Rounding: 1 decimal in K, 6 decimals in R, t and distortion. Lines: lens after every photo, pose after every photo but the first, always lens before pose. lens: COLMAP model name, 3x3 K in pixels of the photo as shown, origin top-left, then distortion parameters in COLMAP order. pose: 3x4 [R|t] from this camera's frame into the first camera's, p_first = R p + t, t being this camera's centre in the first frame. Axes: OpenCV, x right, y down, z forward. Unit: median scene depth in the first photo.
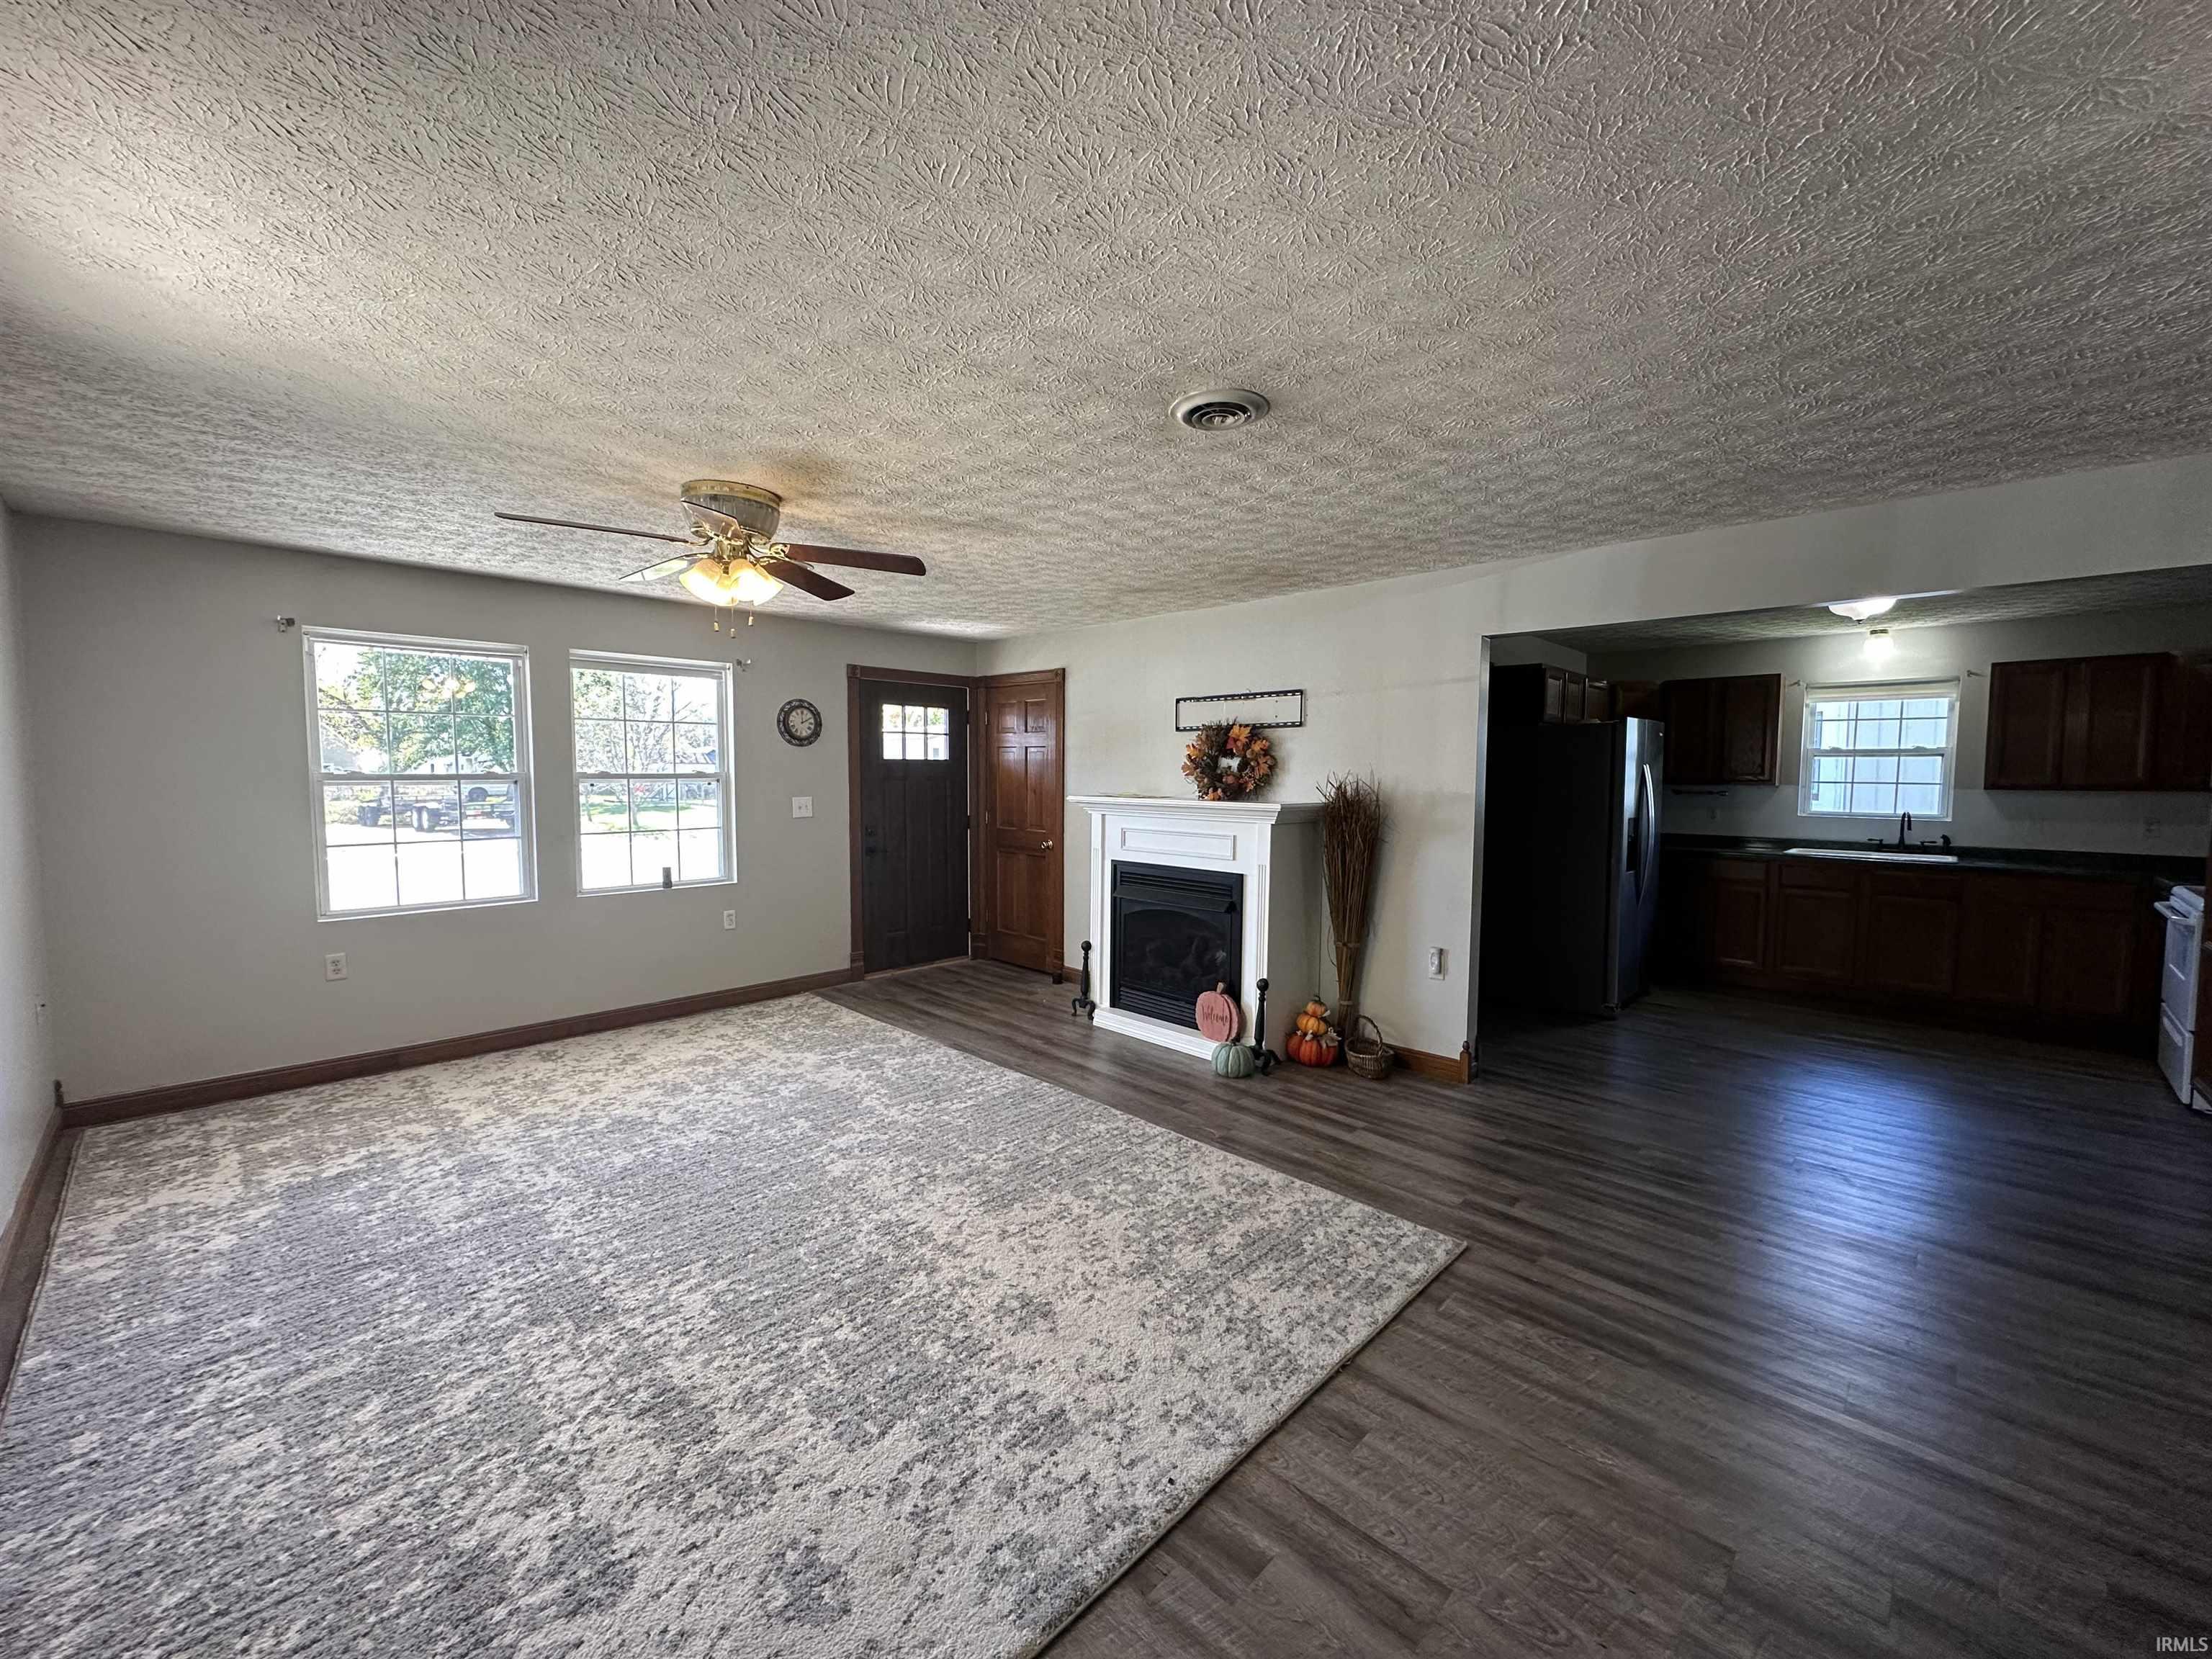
lens RADIAL K [[877.5, 0, 1102.6], [0, 877.5, 829.1], [0, 0, 1]] dist [-0.002076, 0.000795]
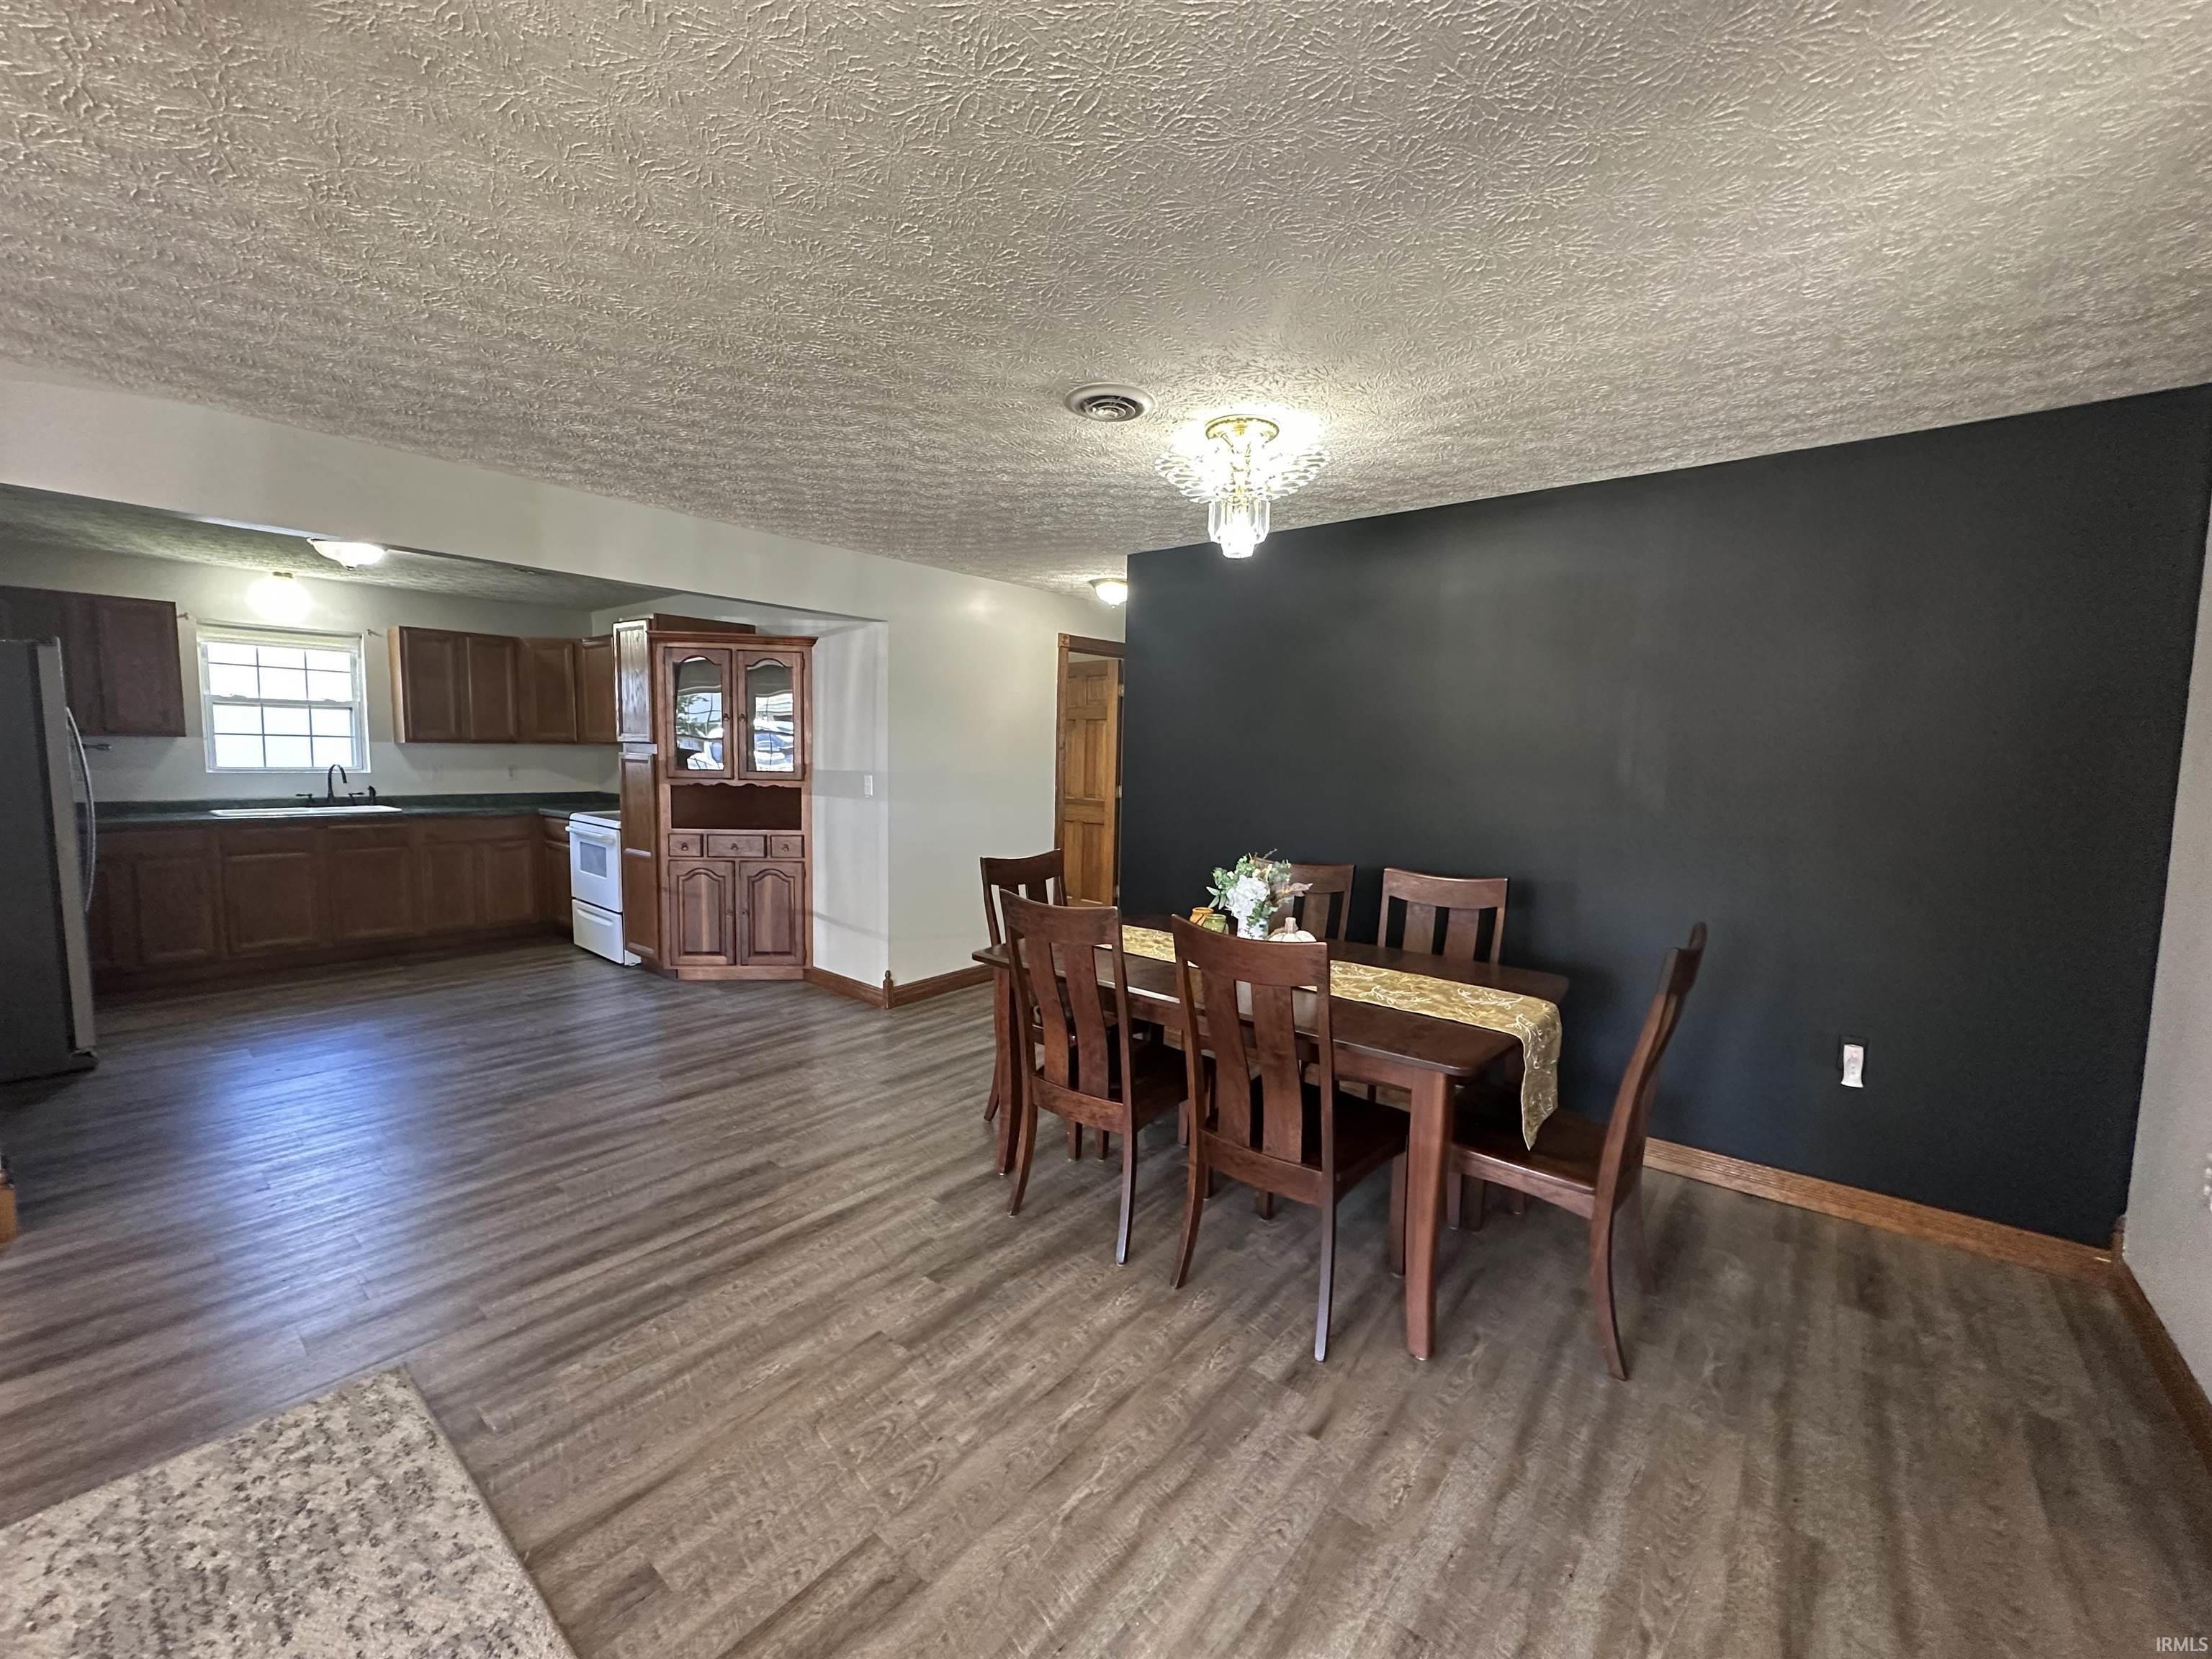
lens RADIAL K [[877.4, 0, 1101.8], [0, 877.4, 829.8], [0, 0, 1]] dist [-0.000082, 0.000265]
pose [[-0.086437, -0.098358, 0.991390, -0.195725], [0.042747, 0.993832, 0.102327, -0.014163], [-0.995340, 0.051224, -0.081700, 0.272363]]
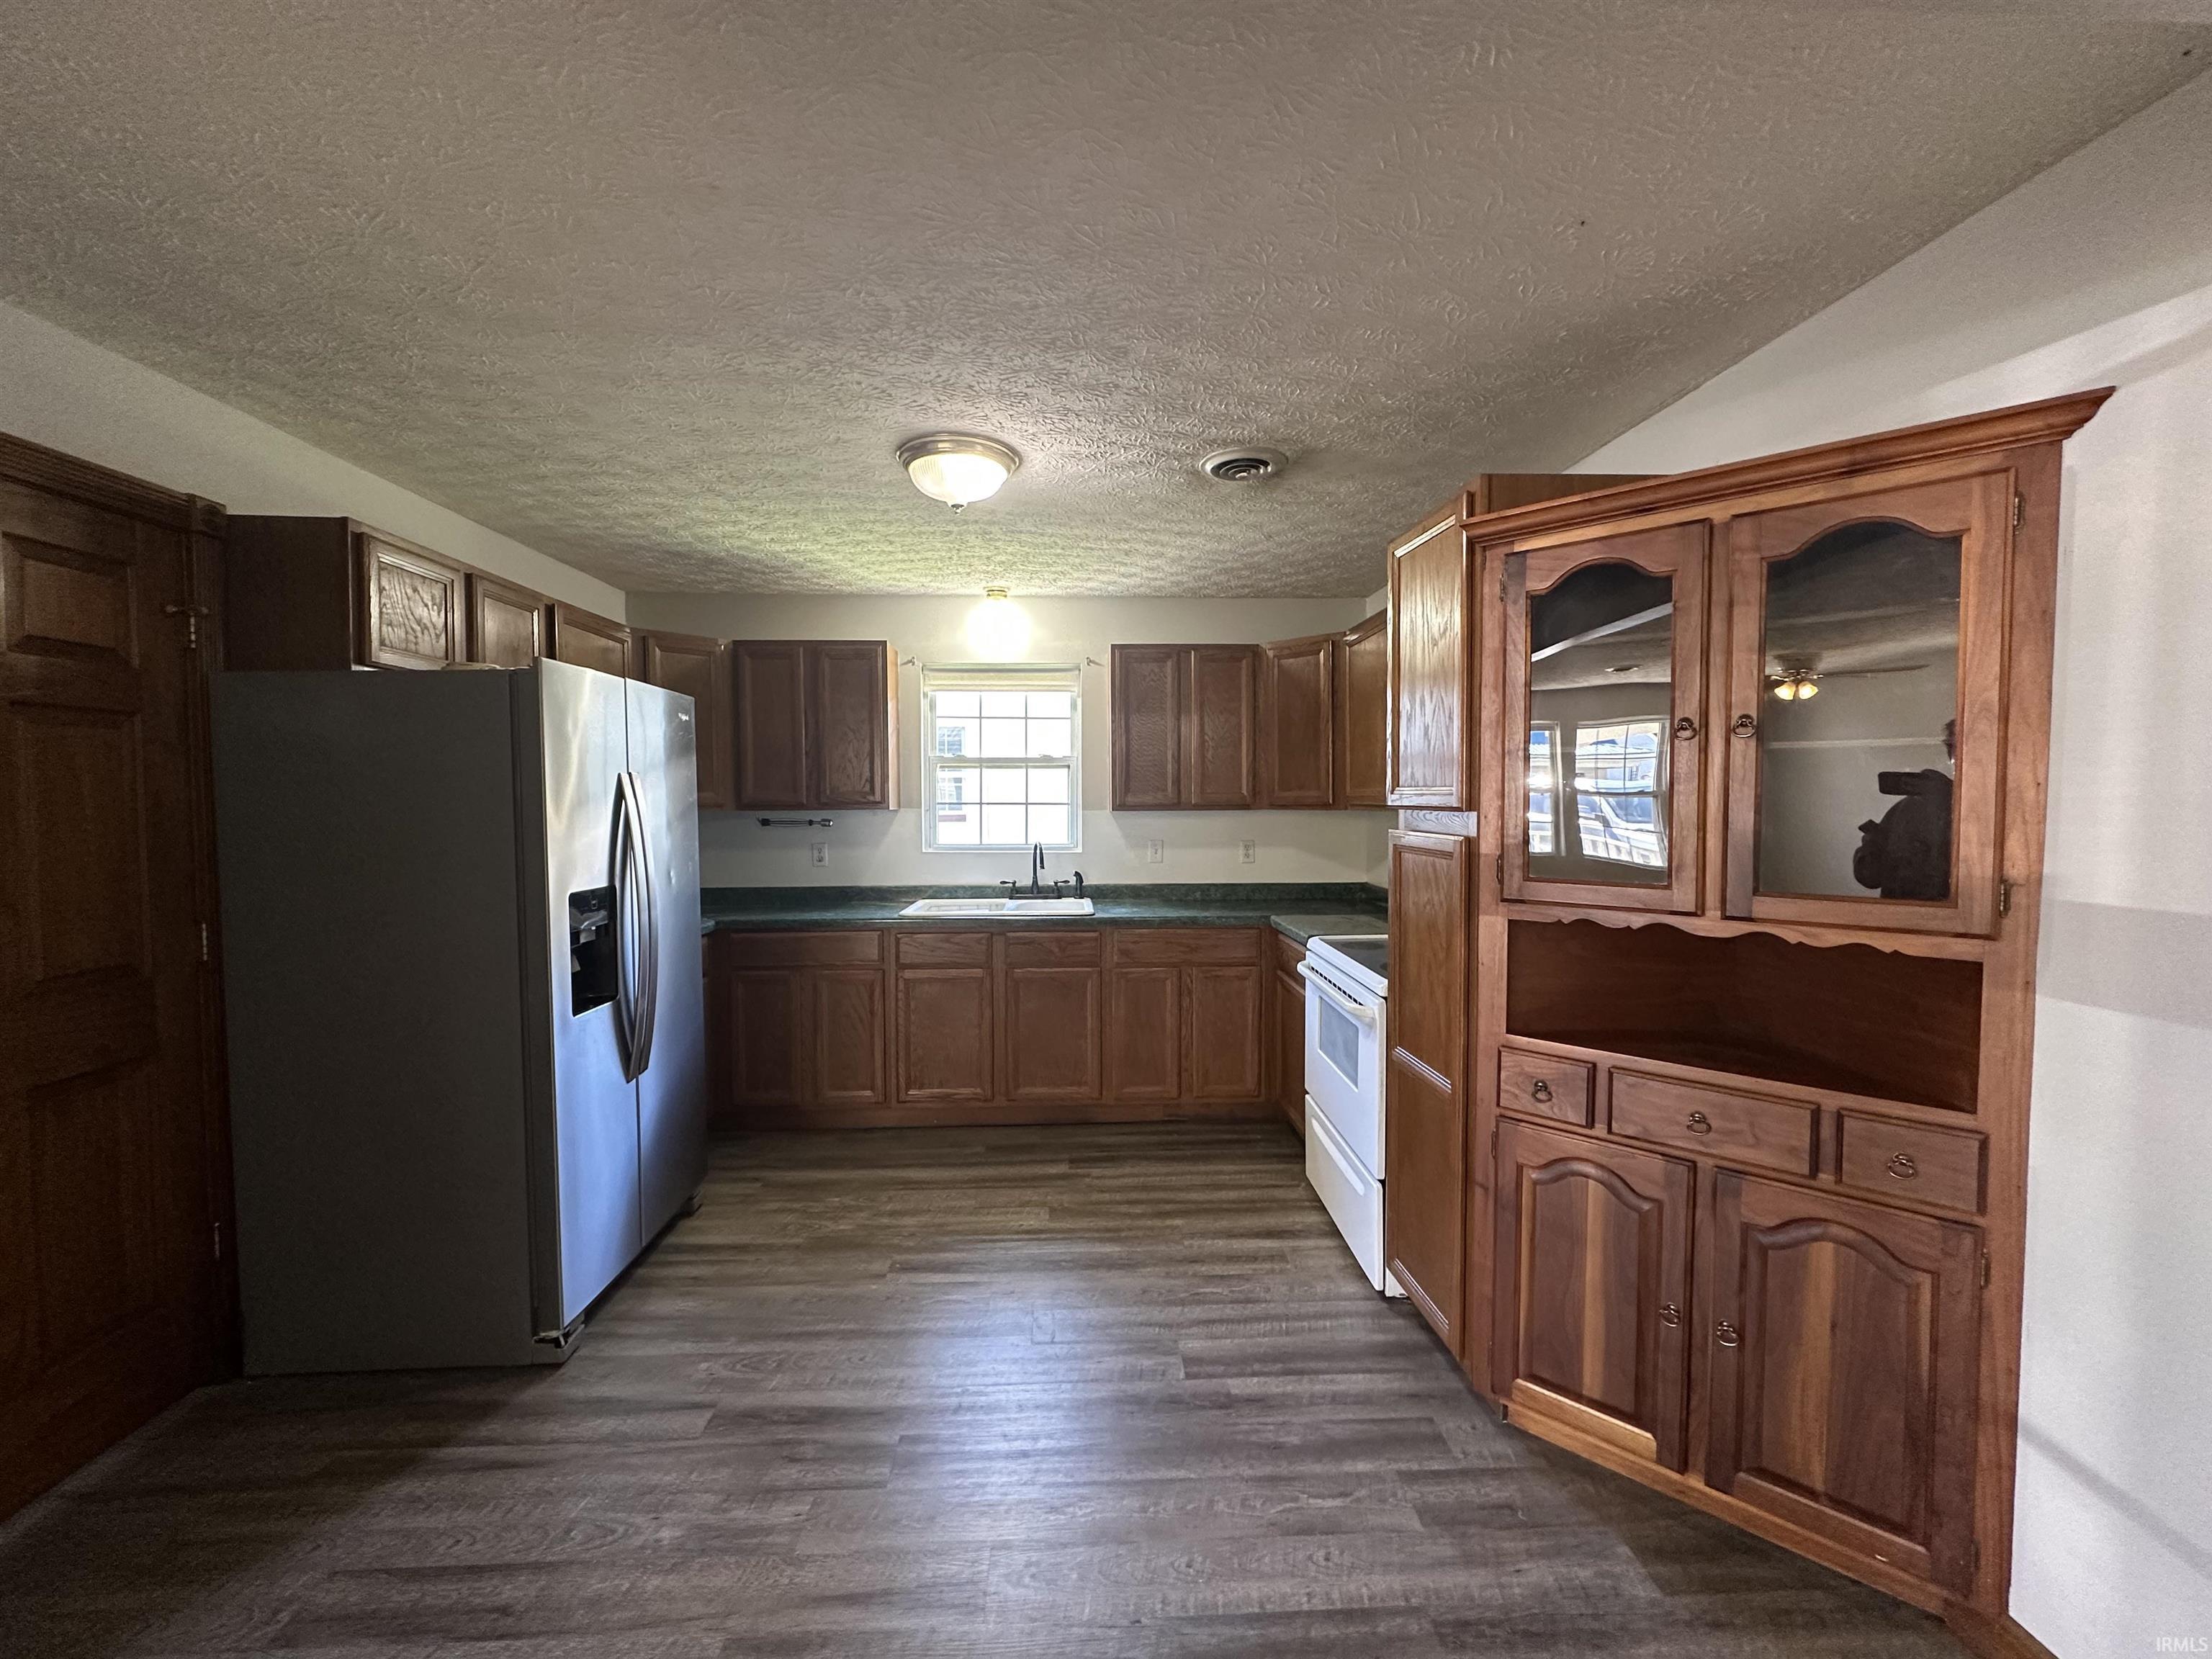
lens RADIAL K [[877.4, 0, 1101.8], [0, 877.4, 829.8], [0, 0, 1]] dist [-0.000082, 0.000265]
pose [[0.683484, -0.035929, 0.729080, 0.528458], [0.054631, 0.998505, -0.002009, -0.032954], [-0.727918, 0.041204, 0.684425, 0.577925]]
